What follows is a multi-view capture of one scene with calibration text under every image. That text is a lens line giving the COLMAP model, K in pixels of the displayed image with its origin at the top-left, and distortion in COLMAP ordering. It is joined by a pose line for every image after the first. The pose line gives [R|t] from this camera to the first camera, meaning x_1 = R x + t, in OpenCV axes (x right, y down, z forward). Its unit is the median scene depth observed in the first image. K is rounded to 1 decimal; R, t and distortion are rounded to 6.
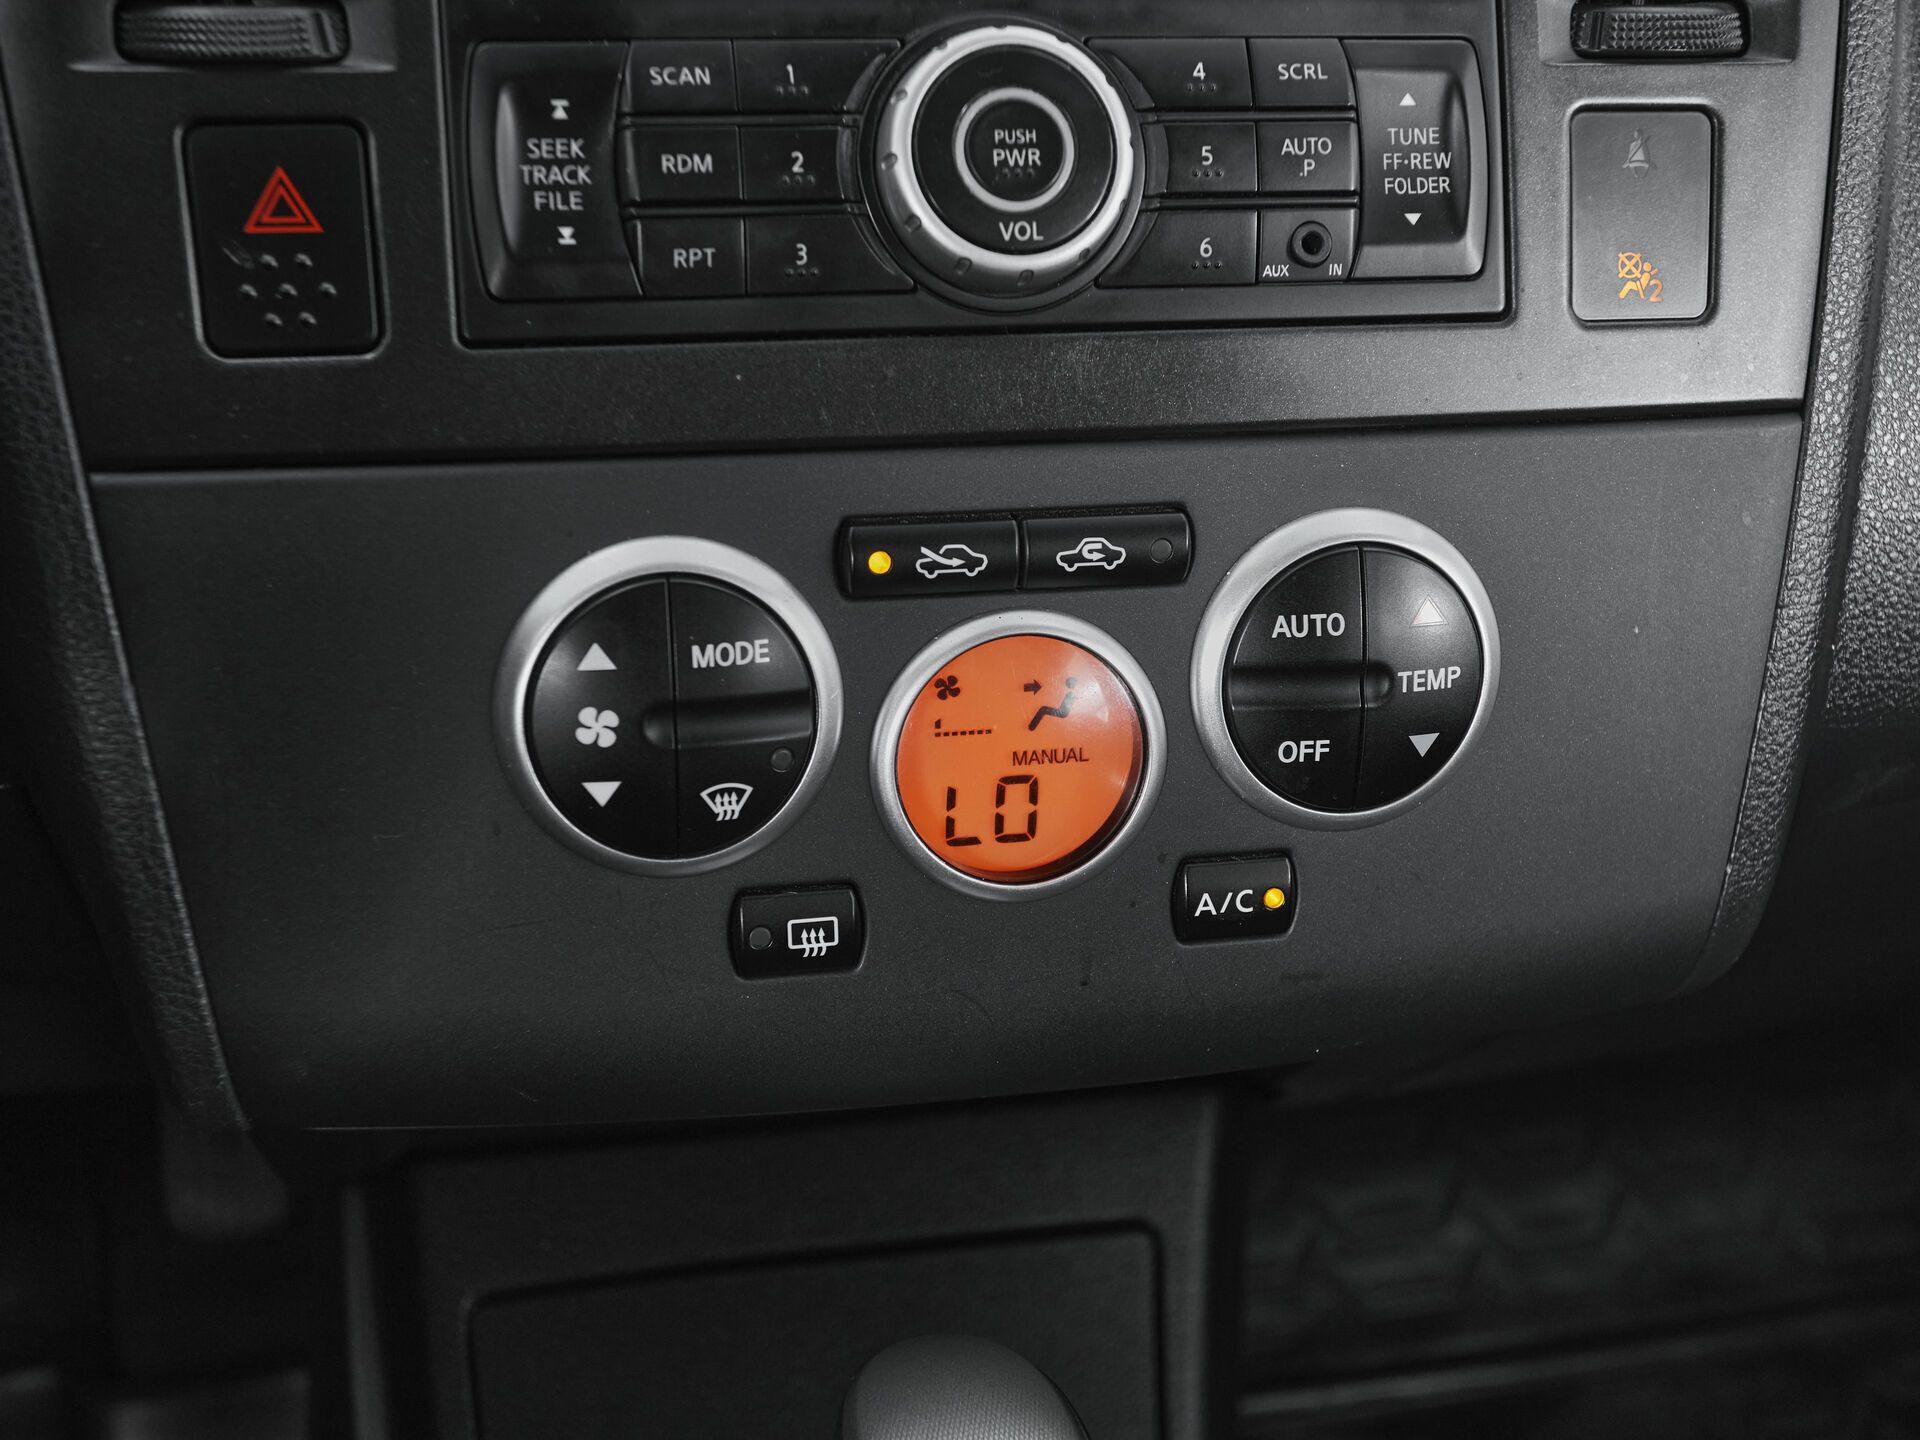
lens RADIAL K [[2371.7, 0, 948.8], [0, 2371.7, 711.9], [0, 0, 1]] dist [0.035106, 0.000000]
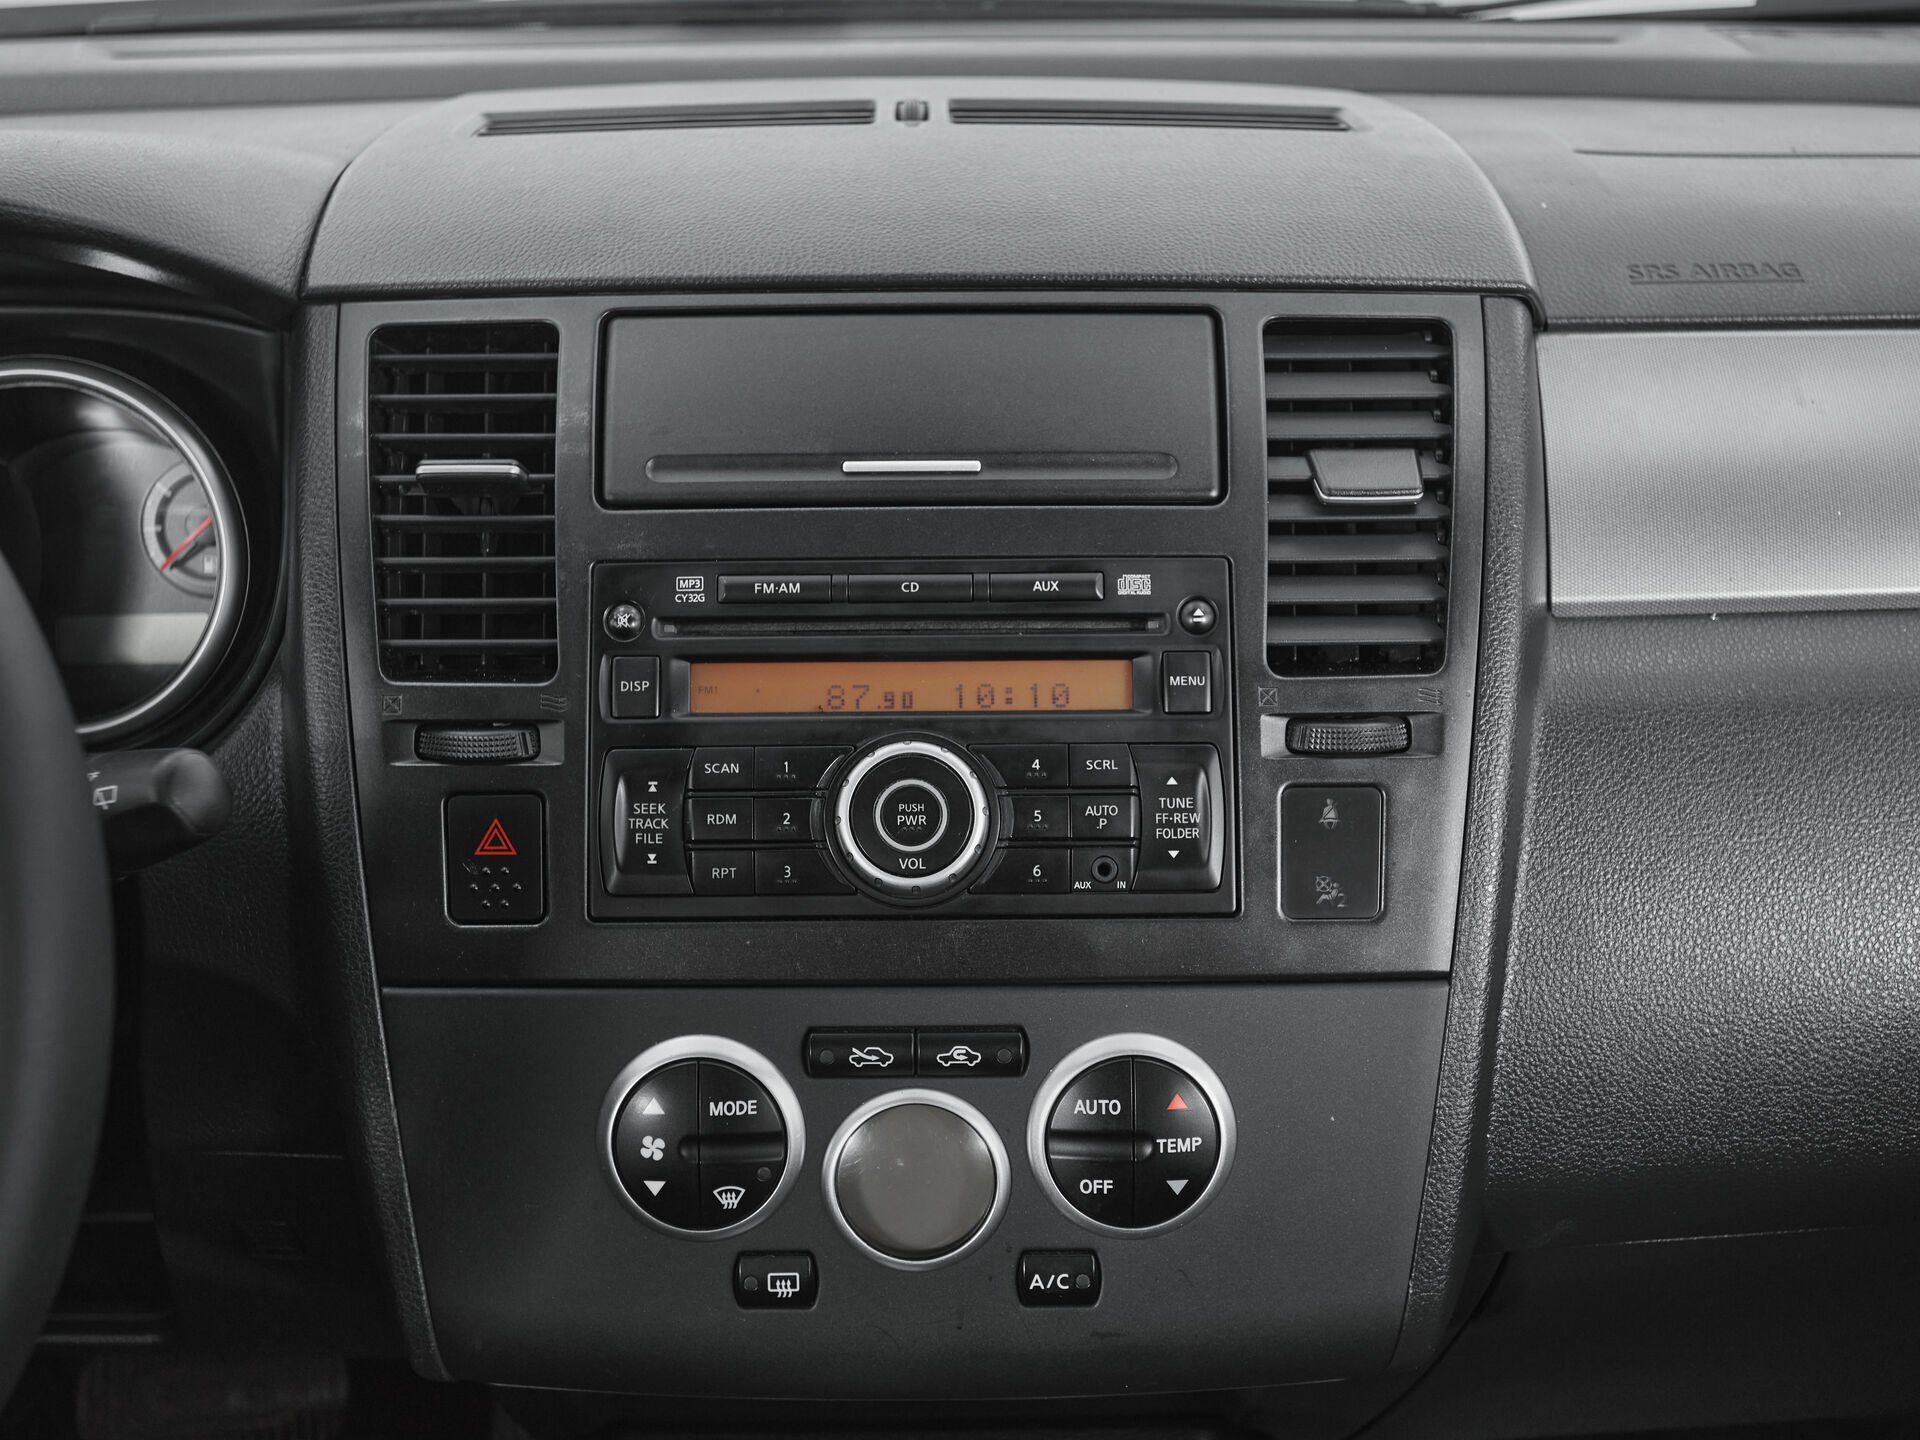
lens RADIAL K [[2371.7, 0, 921.8], [0, 2371.7, 721.7], [0, 0, 1]] dist [0.035106, 0.000000]
pose [[0.977526, 0.022092, -0.209656, 0.376404], [-0.051082, 0.989679, -0.133888, -0.075204], [0.204534, 0.141589, 0.968565, -0.621877]]
